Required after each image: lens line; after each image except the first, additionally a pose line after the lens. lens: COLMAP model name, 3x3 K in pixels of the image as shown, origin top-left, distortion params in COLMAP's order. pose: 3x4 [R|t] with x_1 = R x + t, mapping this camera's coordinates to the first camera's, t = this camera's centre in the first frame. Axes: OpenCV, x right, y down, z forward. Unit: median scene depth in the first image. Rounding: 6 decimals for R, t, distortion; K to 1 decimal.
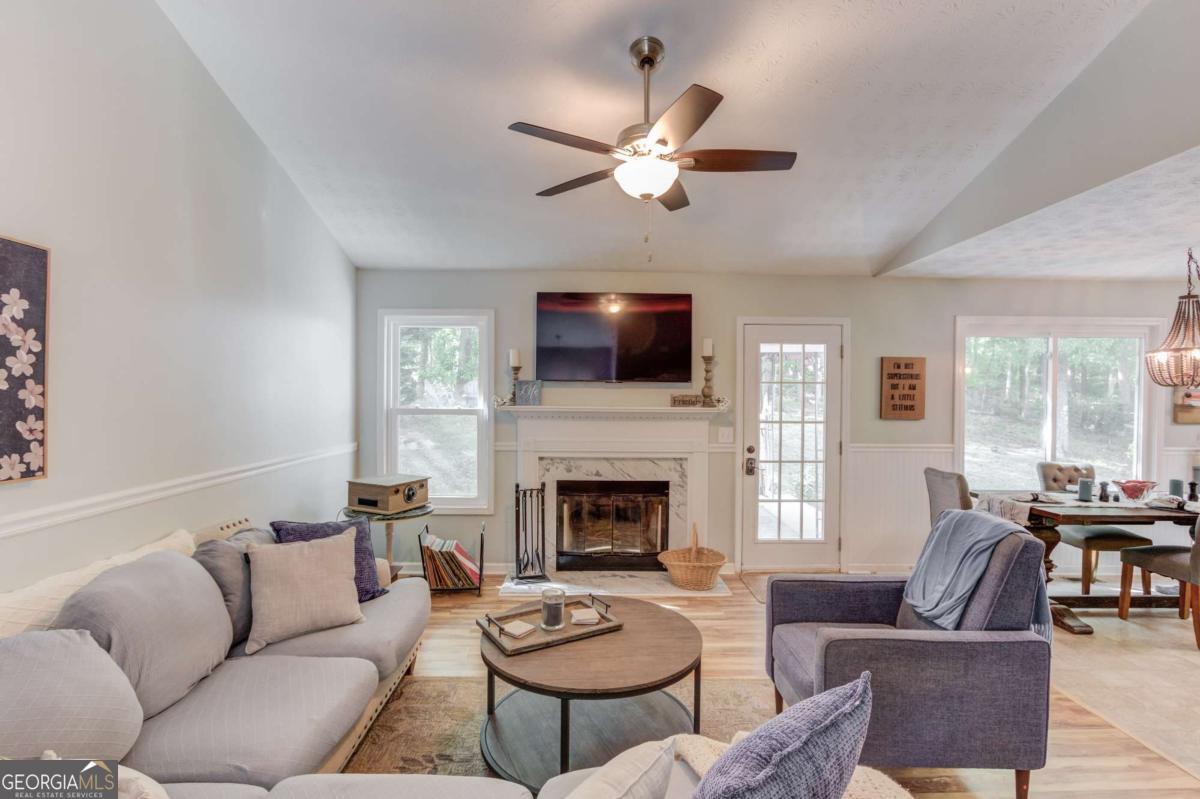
lens RADIAL K [[578.1, 0, 594.6], [0, 578.1, 396.6], [0, 0, 1]] dist [-0.003601, -0.000050]
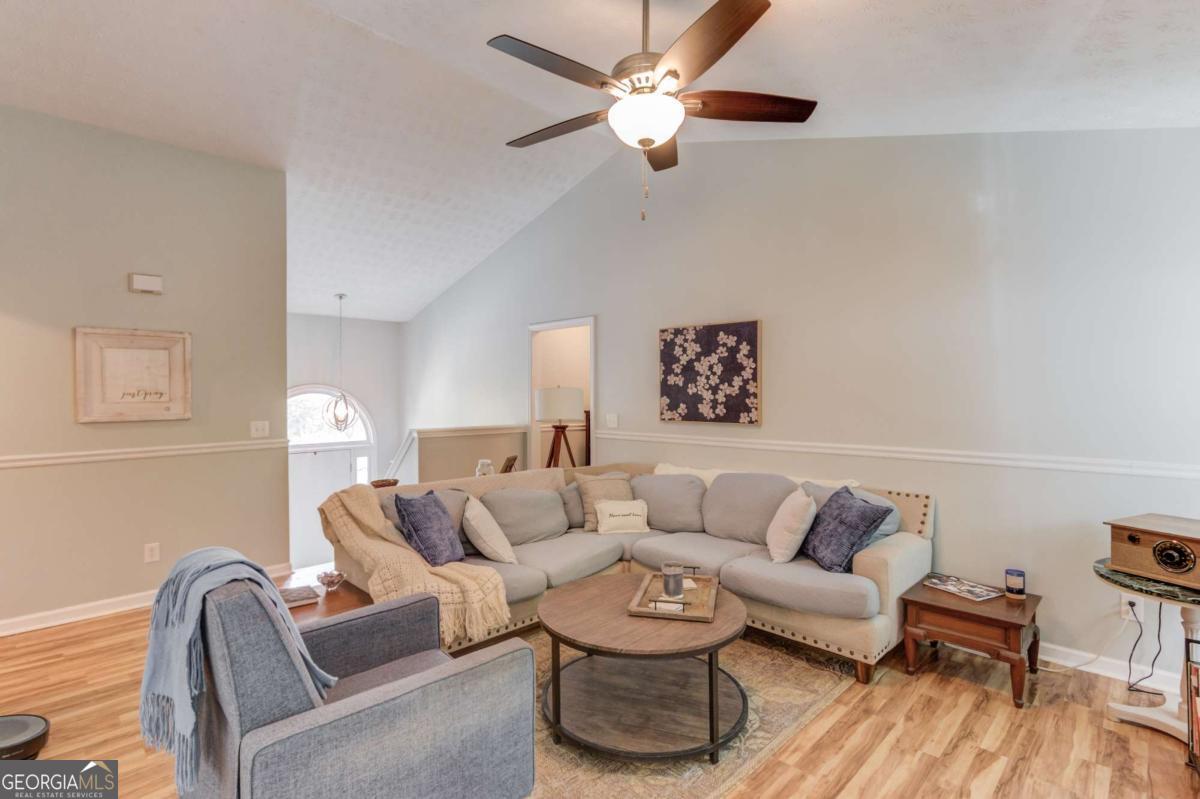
lens RADIAL K [[578.1, 0, 594.6], [0, 578.1, 396.6], [0, 0, 1]] dist [-0.003601, -0.000050]
pose [[-0.724451, 0.000823, -0.689326, 0.401308], [-0.001636, 0.999994, 0.002913, 0.011044], [0.689324, 0.003238, -0.724446, 0.871346]]
